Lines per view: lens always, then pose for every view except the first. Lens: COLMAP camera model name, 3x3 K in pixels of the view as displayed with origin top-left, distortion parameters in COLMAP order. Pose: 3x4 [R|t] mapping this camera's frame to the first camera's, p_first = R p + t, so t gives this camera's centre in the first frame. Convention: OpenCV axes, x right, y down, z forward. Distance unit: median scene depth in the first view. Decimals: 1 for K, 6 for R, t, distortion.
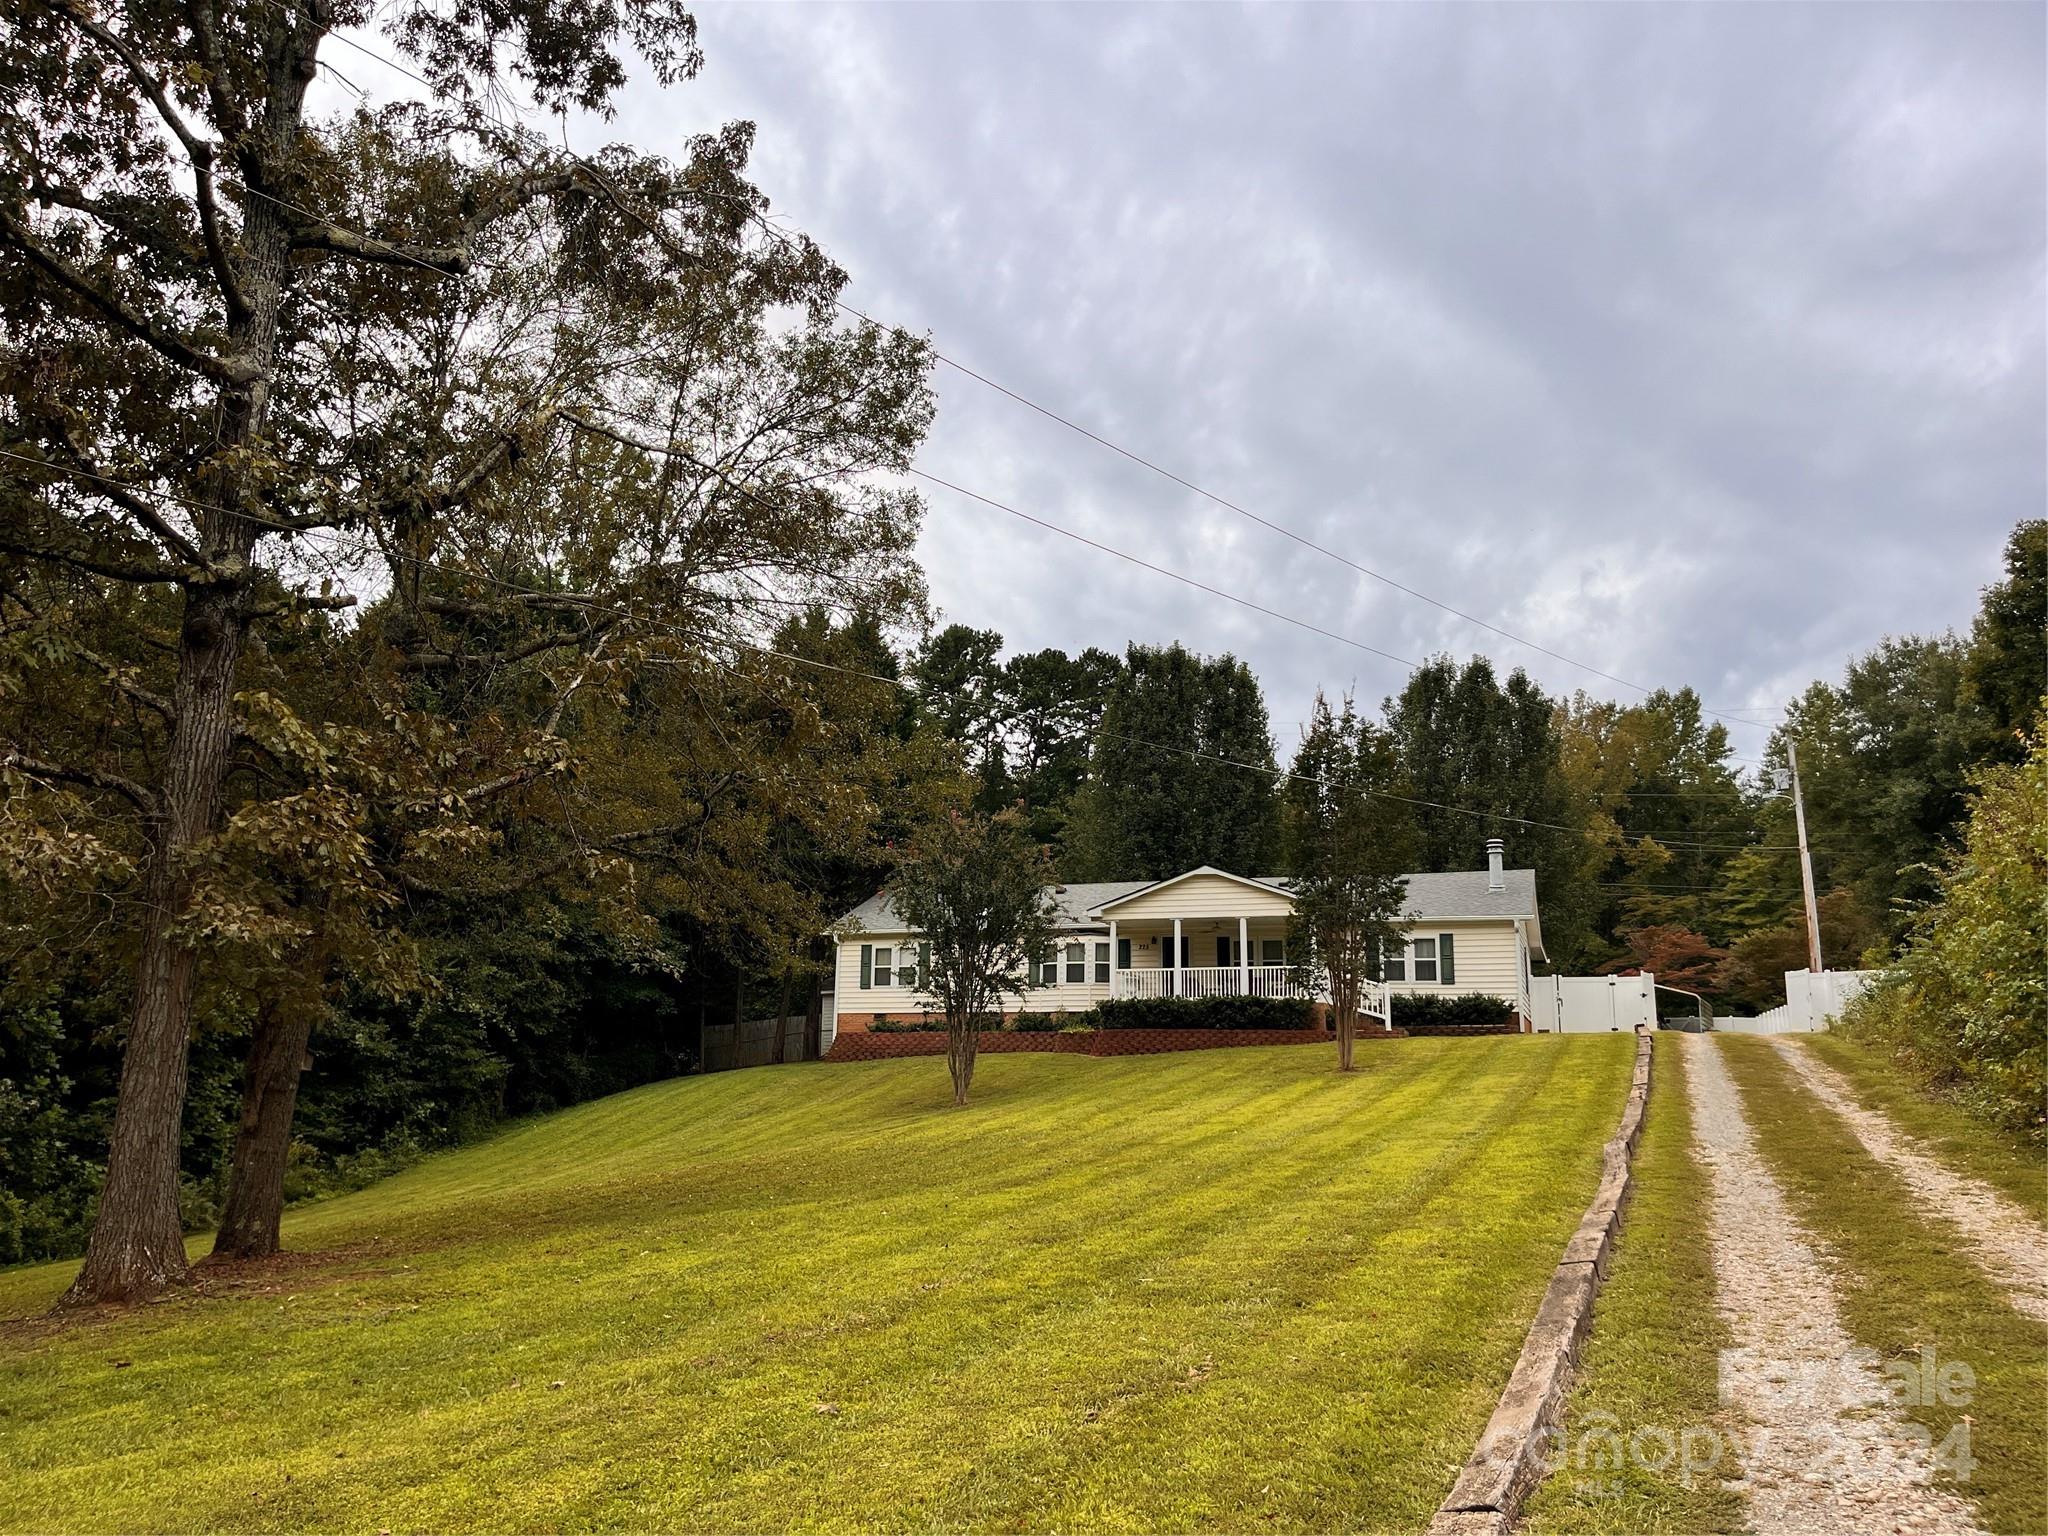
lens RADIAL K [[1669.7, 0, 1024.0], [0, 1669.7, 768.0], [0, 0, 1]] dist [0.155022, -0.385934]
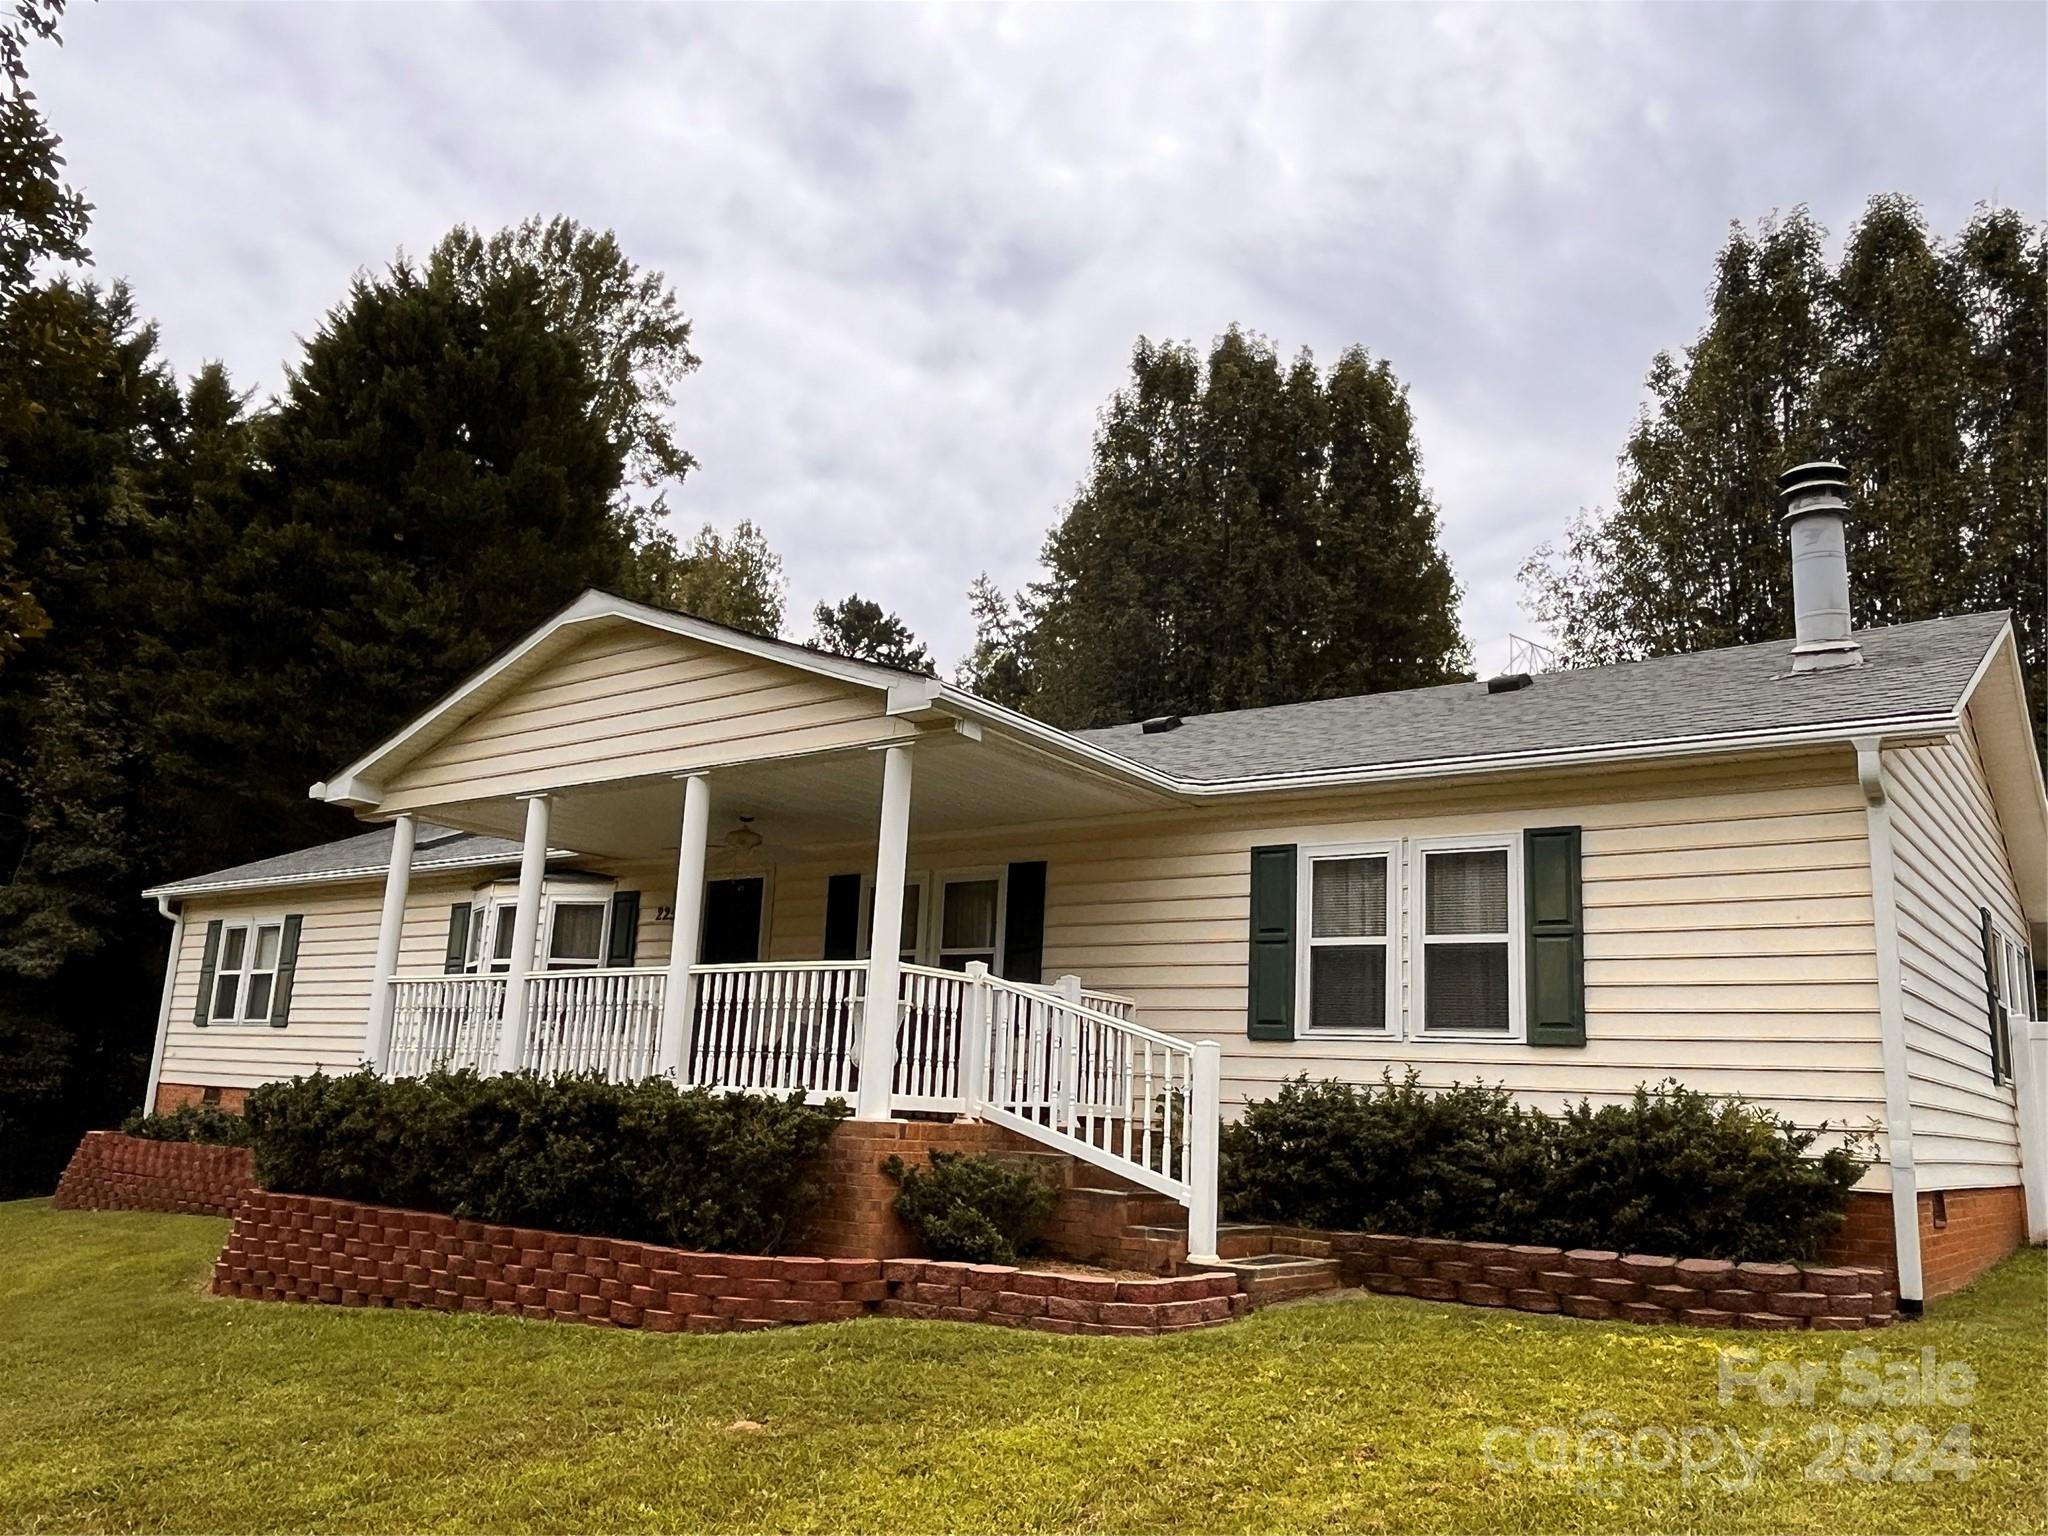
lens RADIAL K [[1596.1, 0, 1024.0], [0, 1596.1, 768.0], [0, 0, 1]] dist [-0.001257, 0.001852]
pose [[0.950343, -0.030562, -0.309701, 0.250322], [0.022445, 0.999306, -0.029739, 0.095316], [0.310395, 0.021311, 0.950369, 0.770899]]
